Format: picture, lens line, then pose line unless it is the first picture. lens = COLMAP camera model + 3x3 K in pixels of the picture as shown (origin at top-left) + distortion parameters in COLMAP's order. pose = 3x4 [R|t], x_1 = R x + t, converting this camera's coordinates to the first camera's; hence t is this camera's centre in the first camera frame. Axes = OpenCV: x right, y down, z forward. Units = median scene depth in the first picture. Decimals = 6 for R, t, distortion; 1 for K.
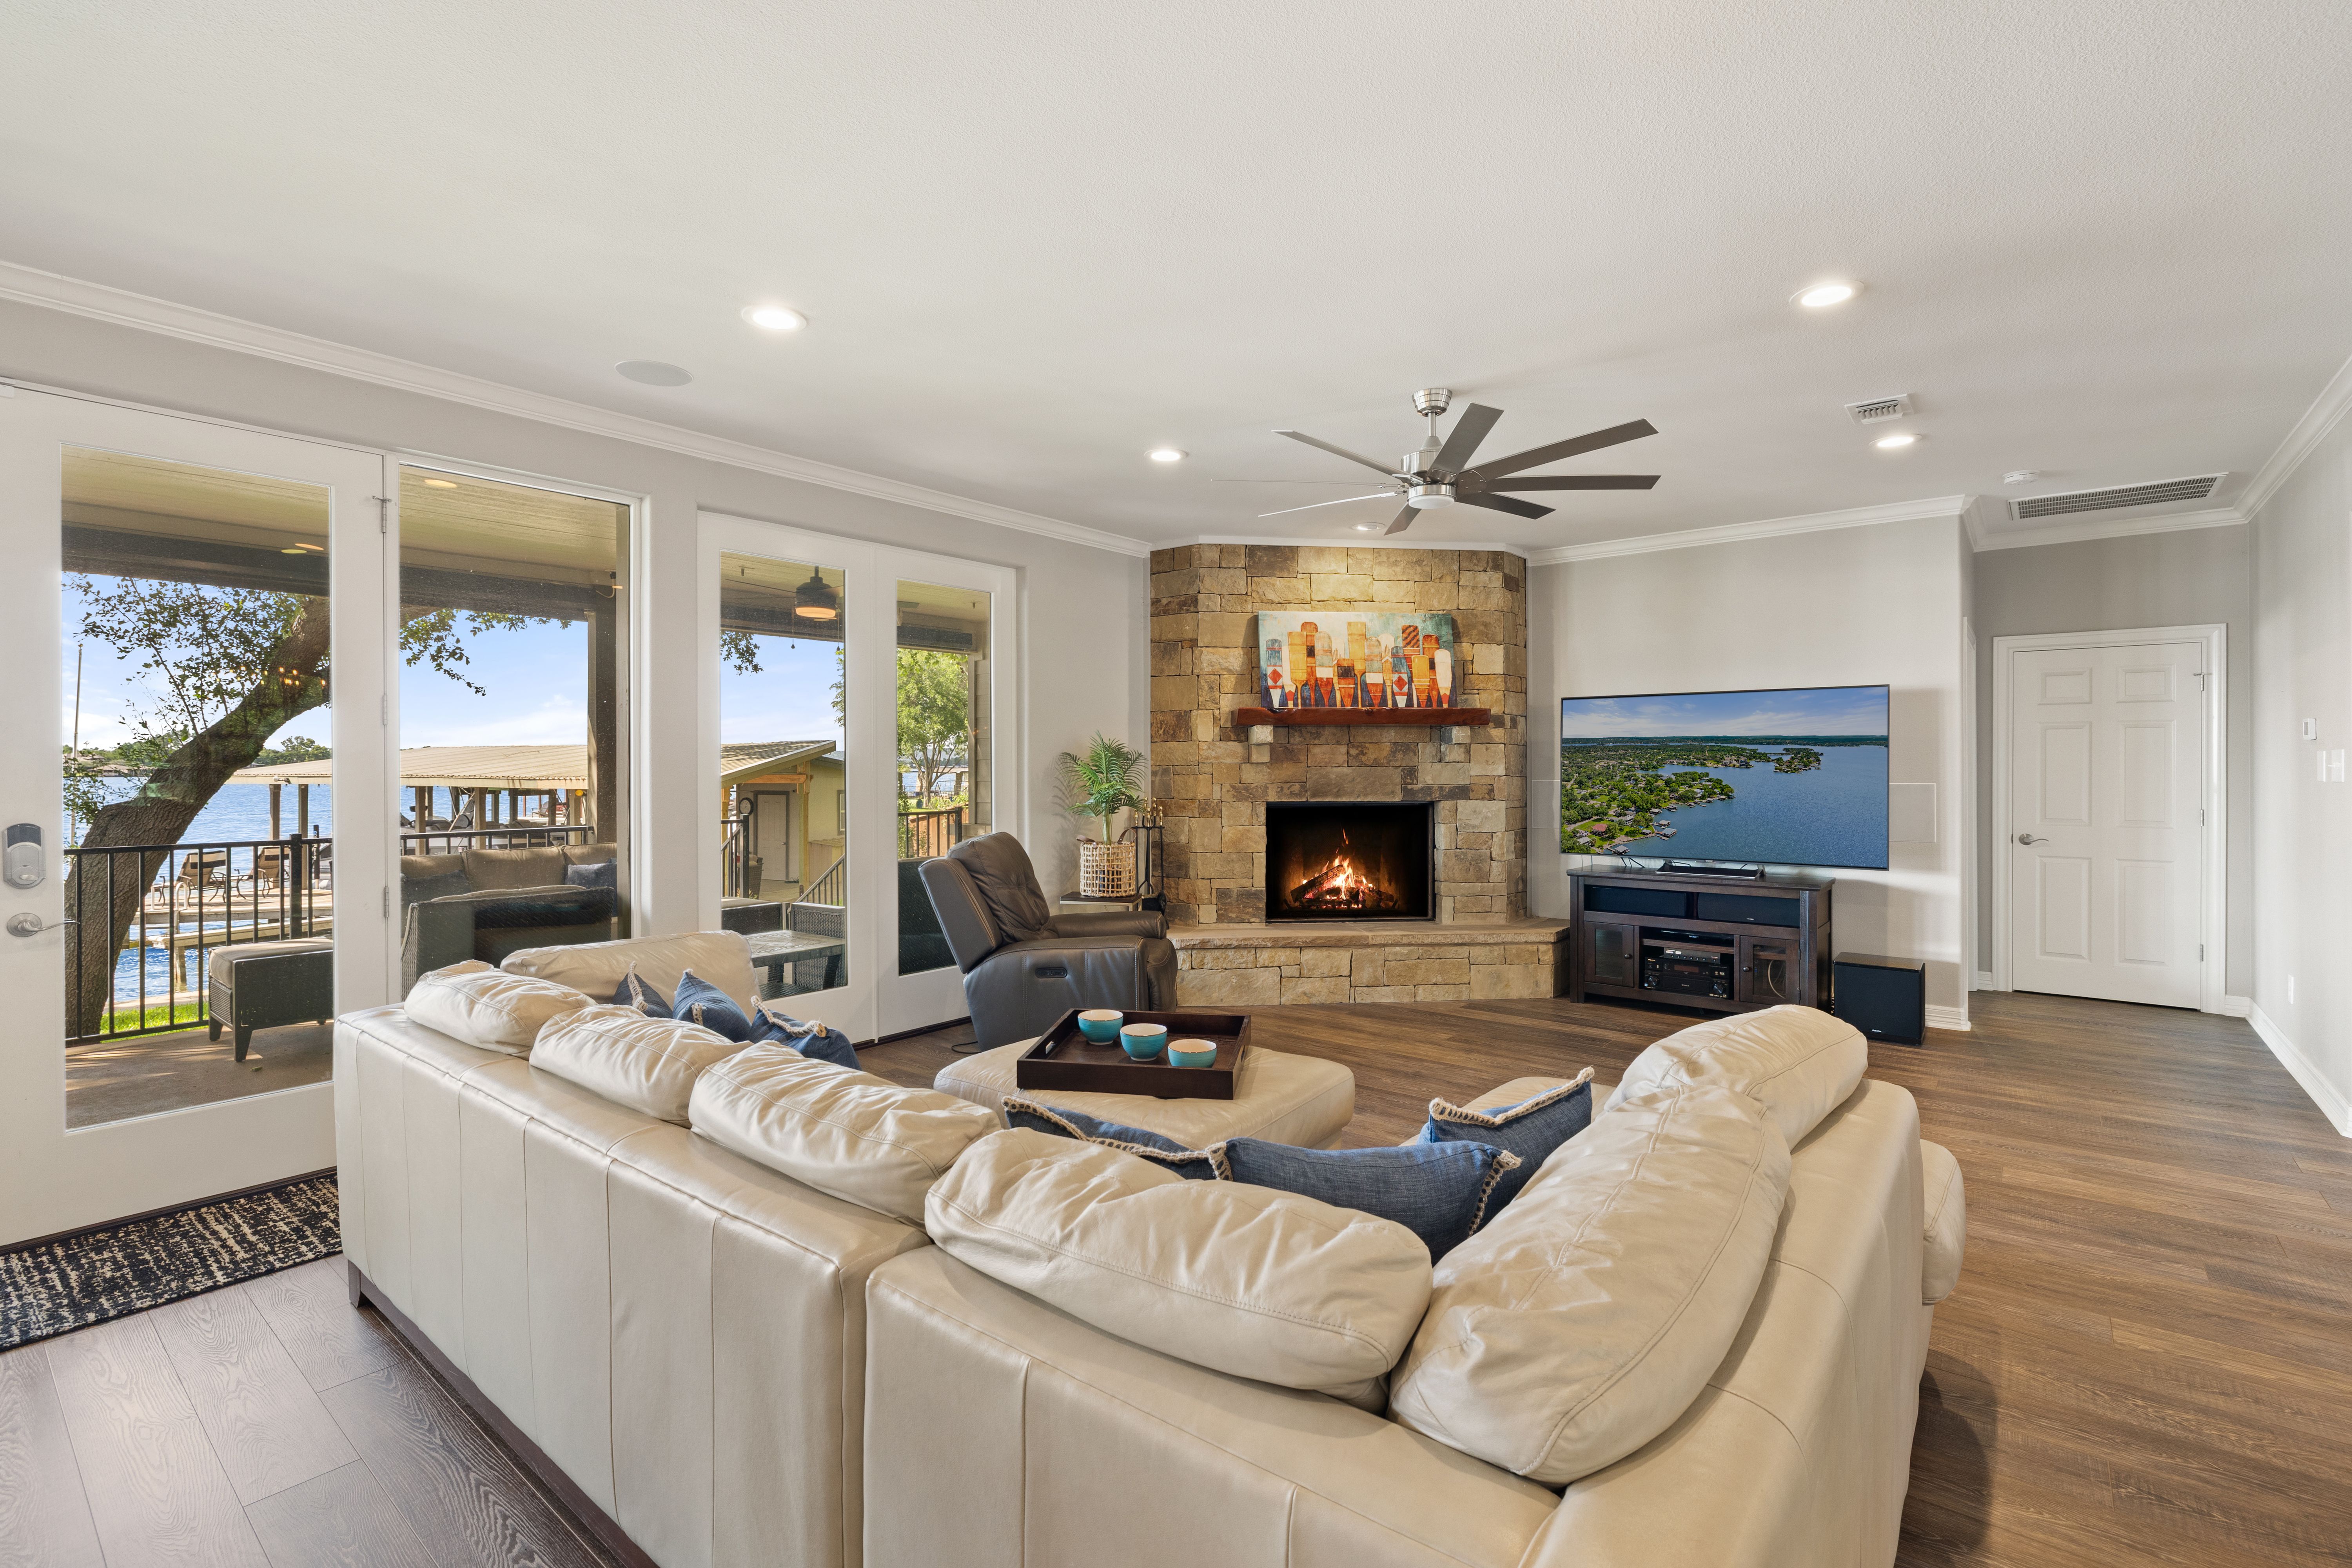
lens RADIAL K [[1061.9, 0, 1175.5], [0, 1061.9, 765.7], [0, 0, 1]] dist [-0.002636, 0.000802]
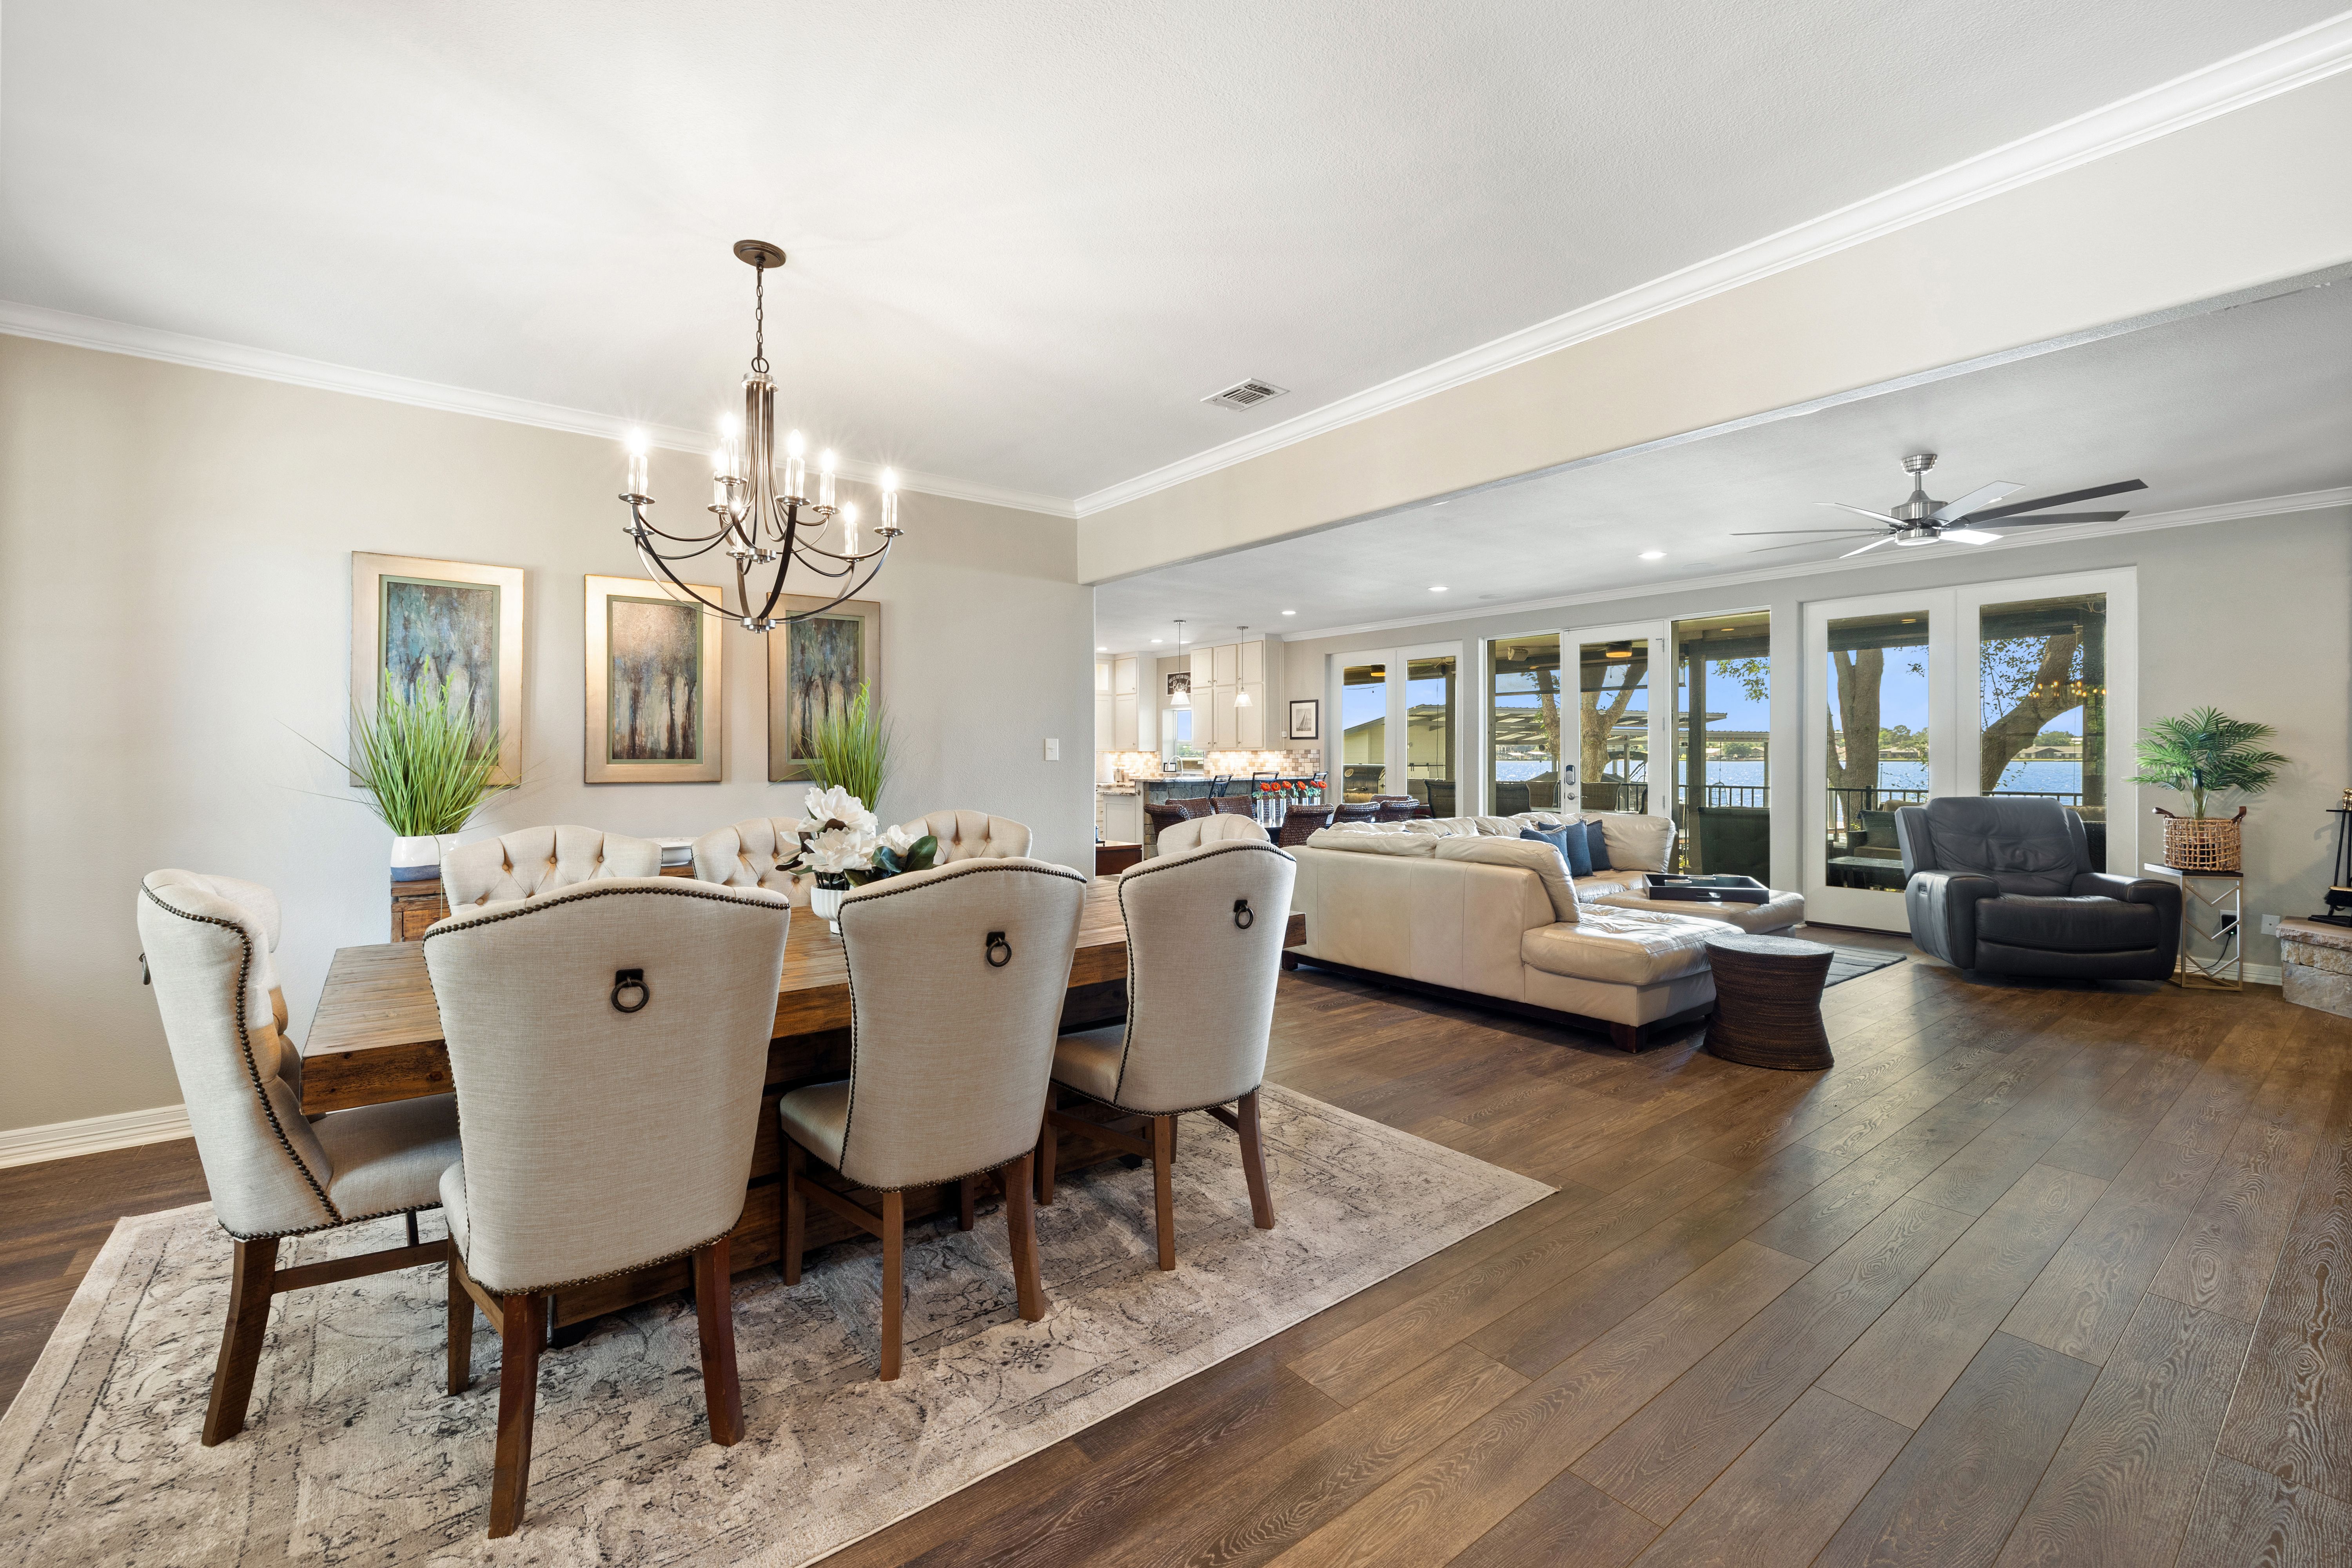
lens RADIAL K [[993.0, 0, 1171.2], [0, 993.0, 758.7], [0, 0, 1]] dist [0.001910, -0.000228]
pose [[-0.226646, 0.007121, -0.973951, 1.007553], [0.002744, 0.999974, 0.006673, 0.006052], [0.973973, -0.001160, -0.226660, 0.232668]]
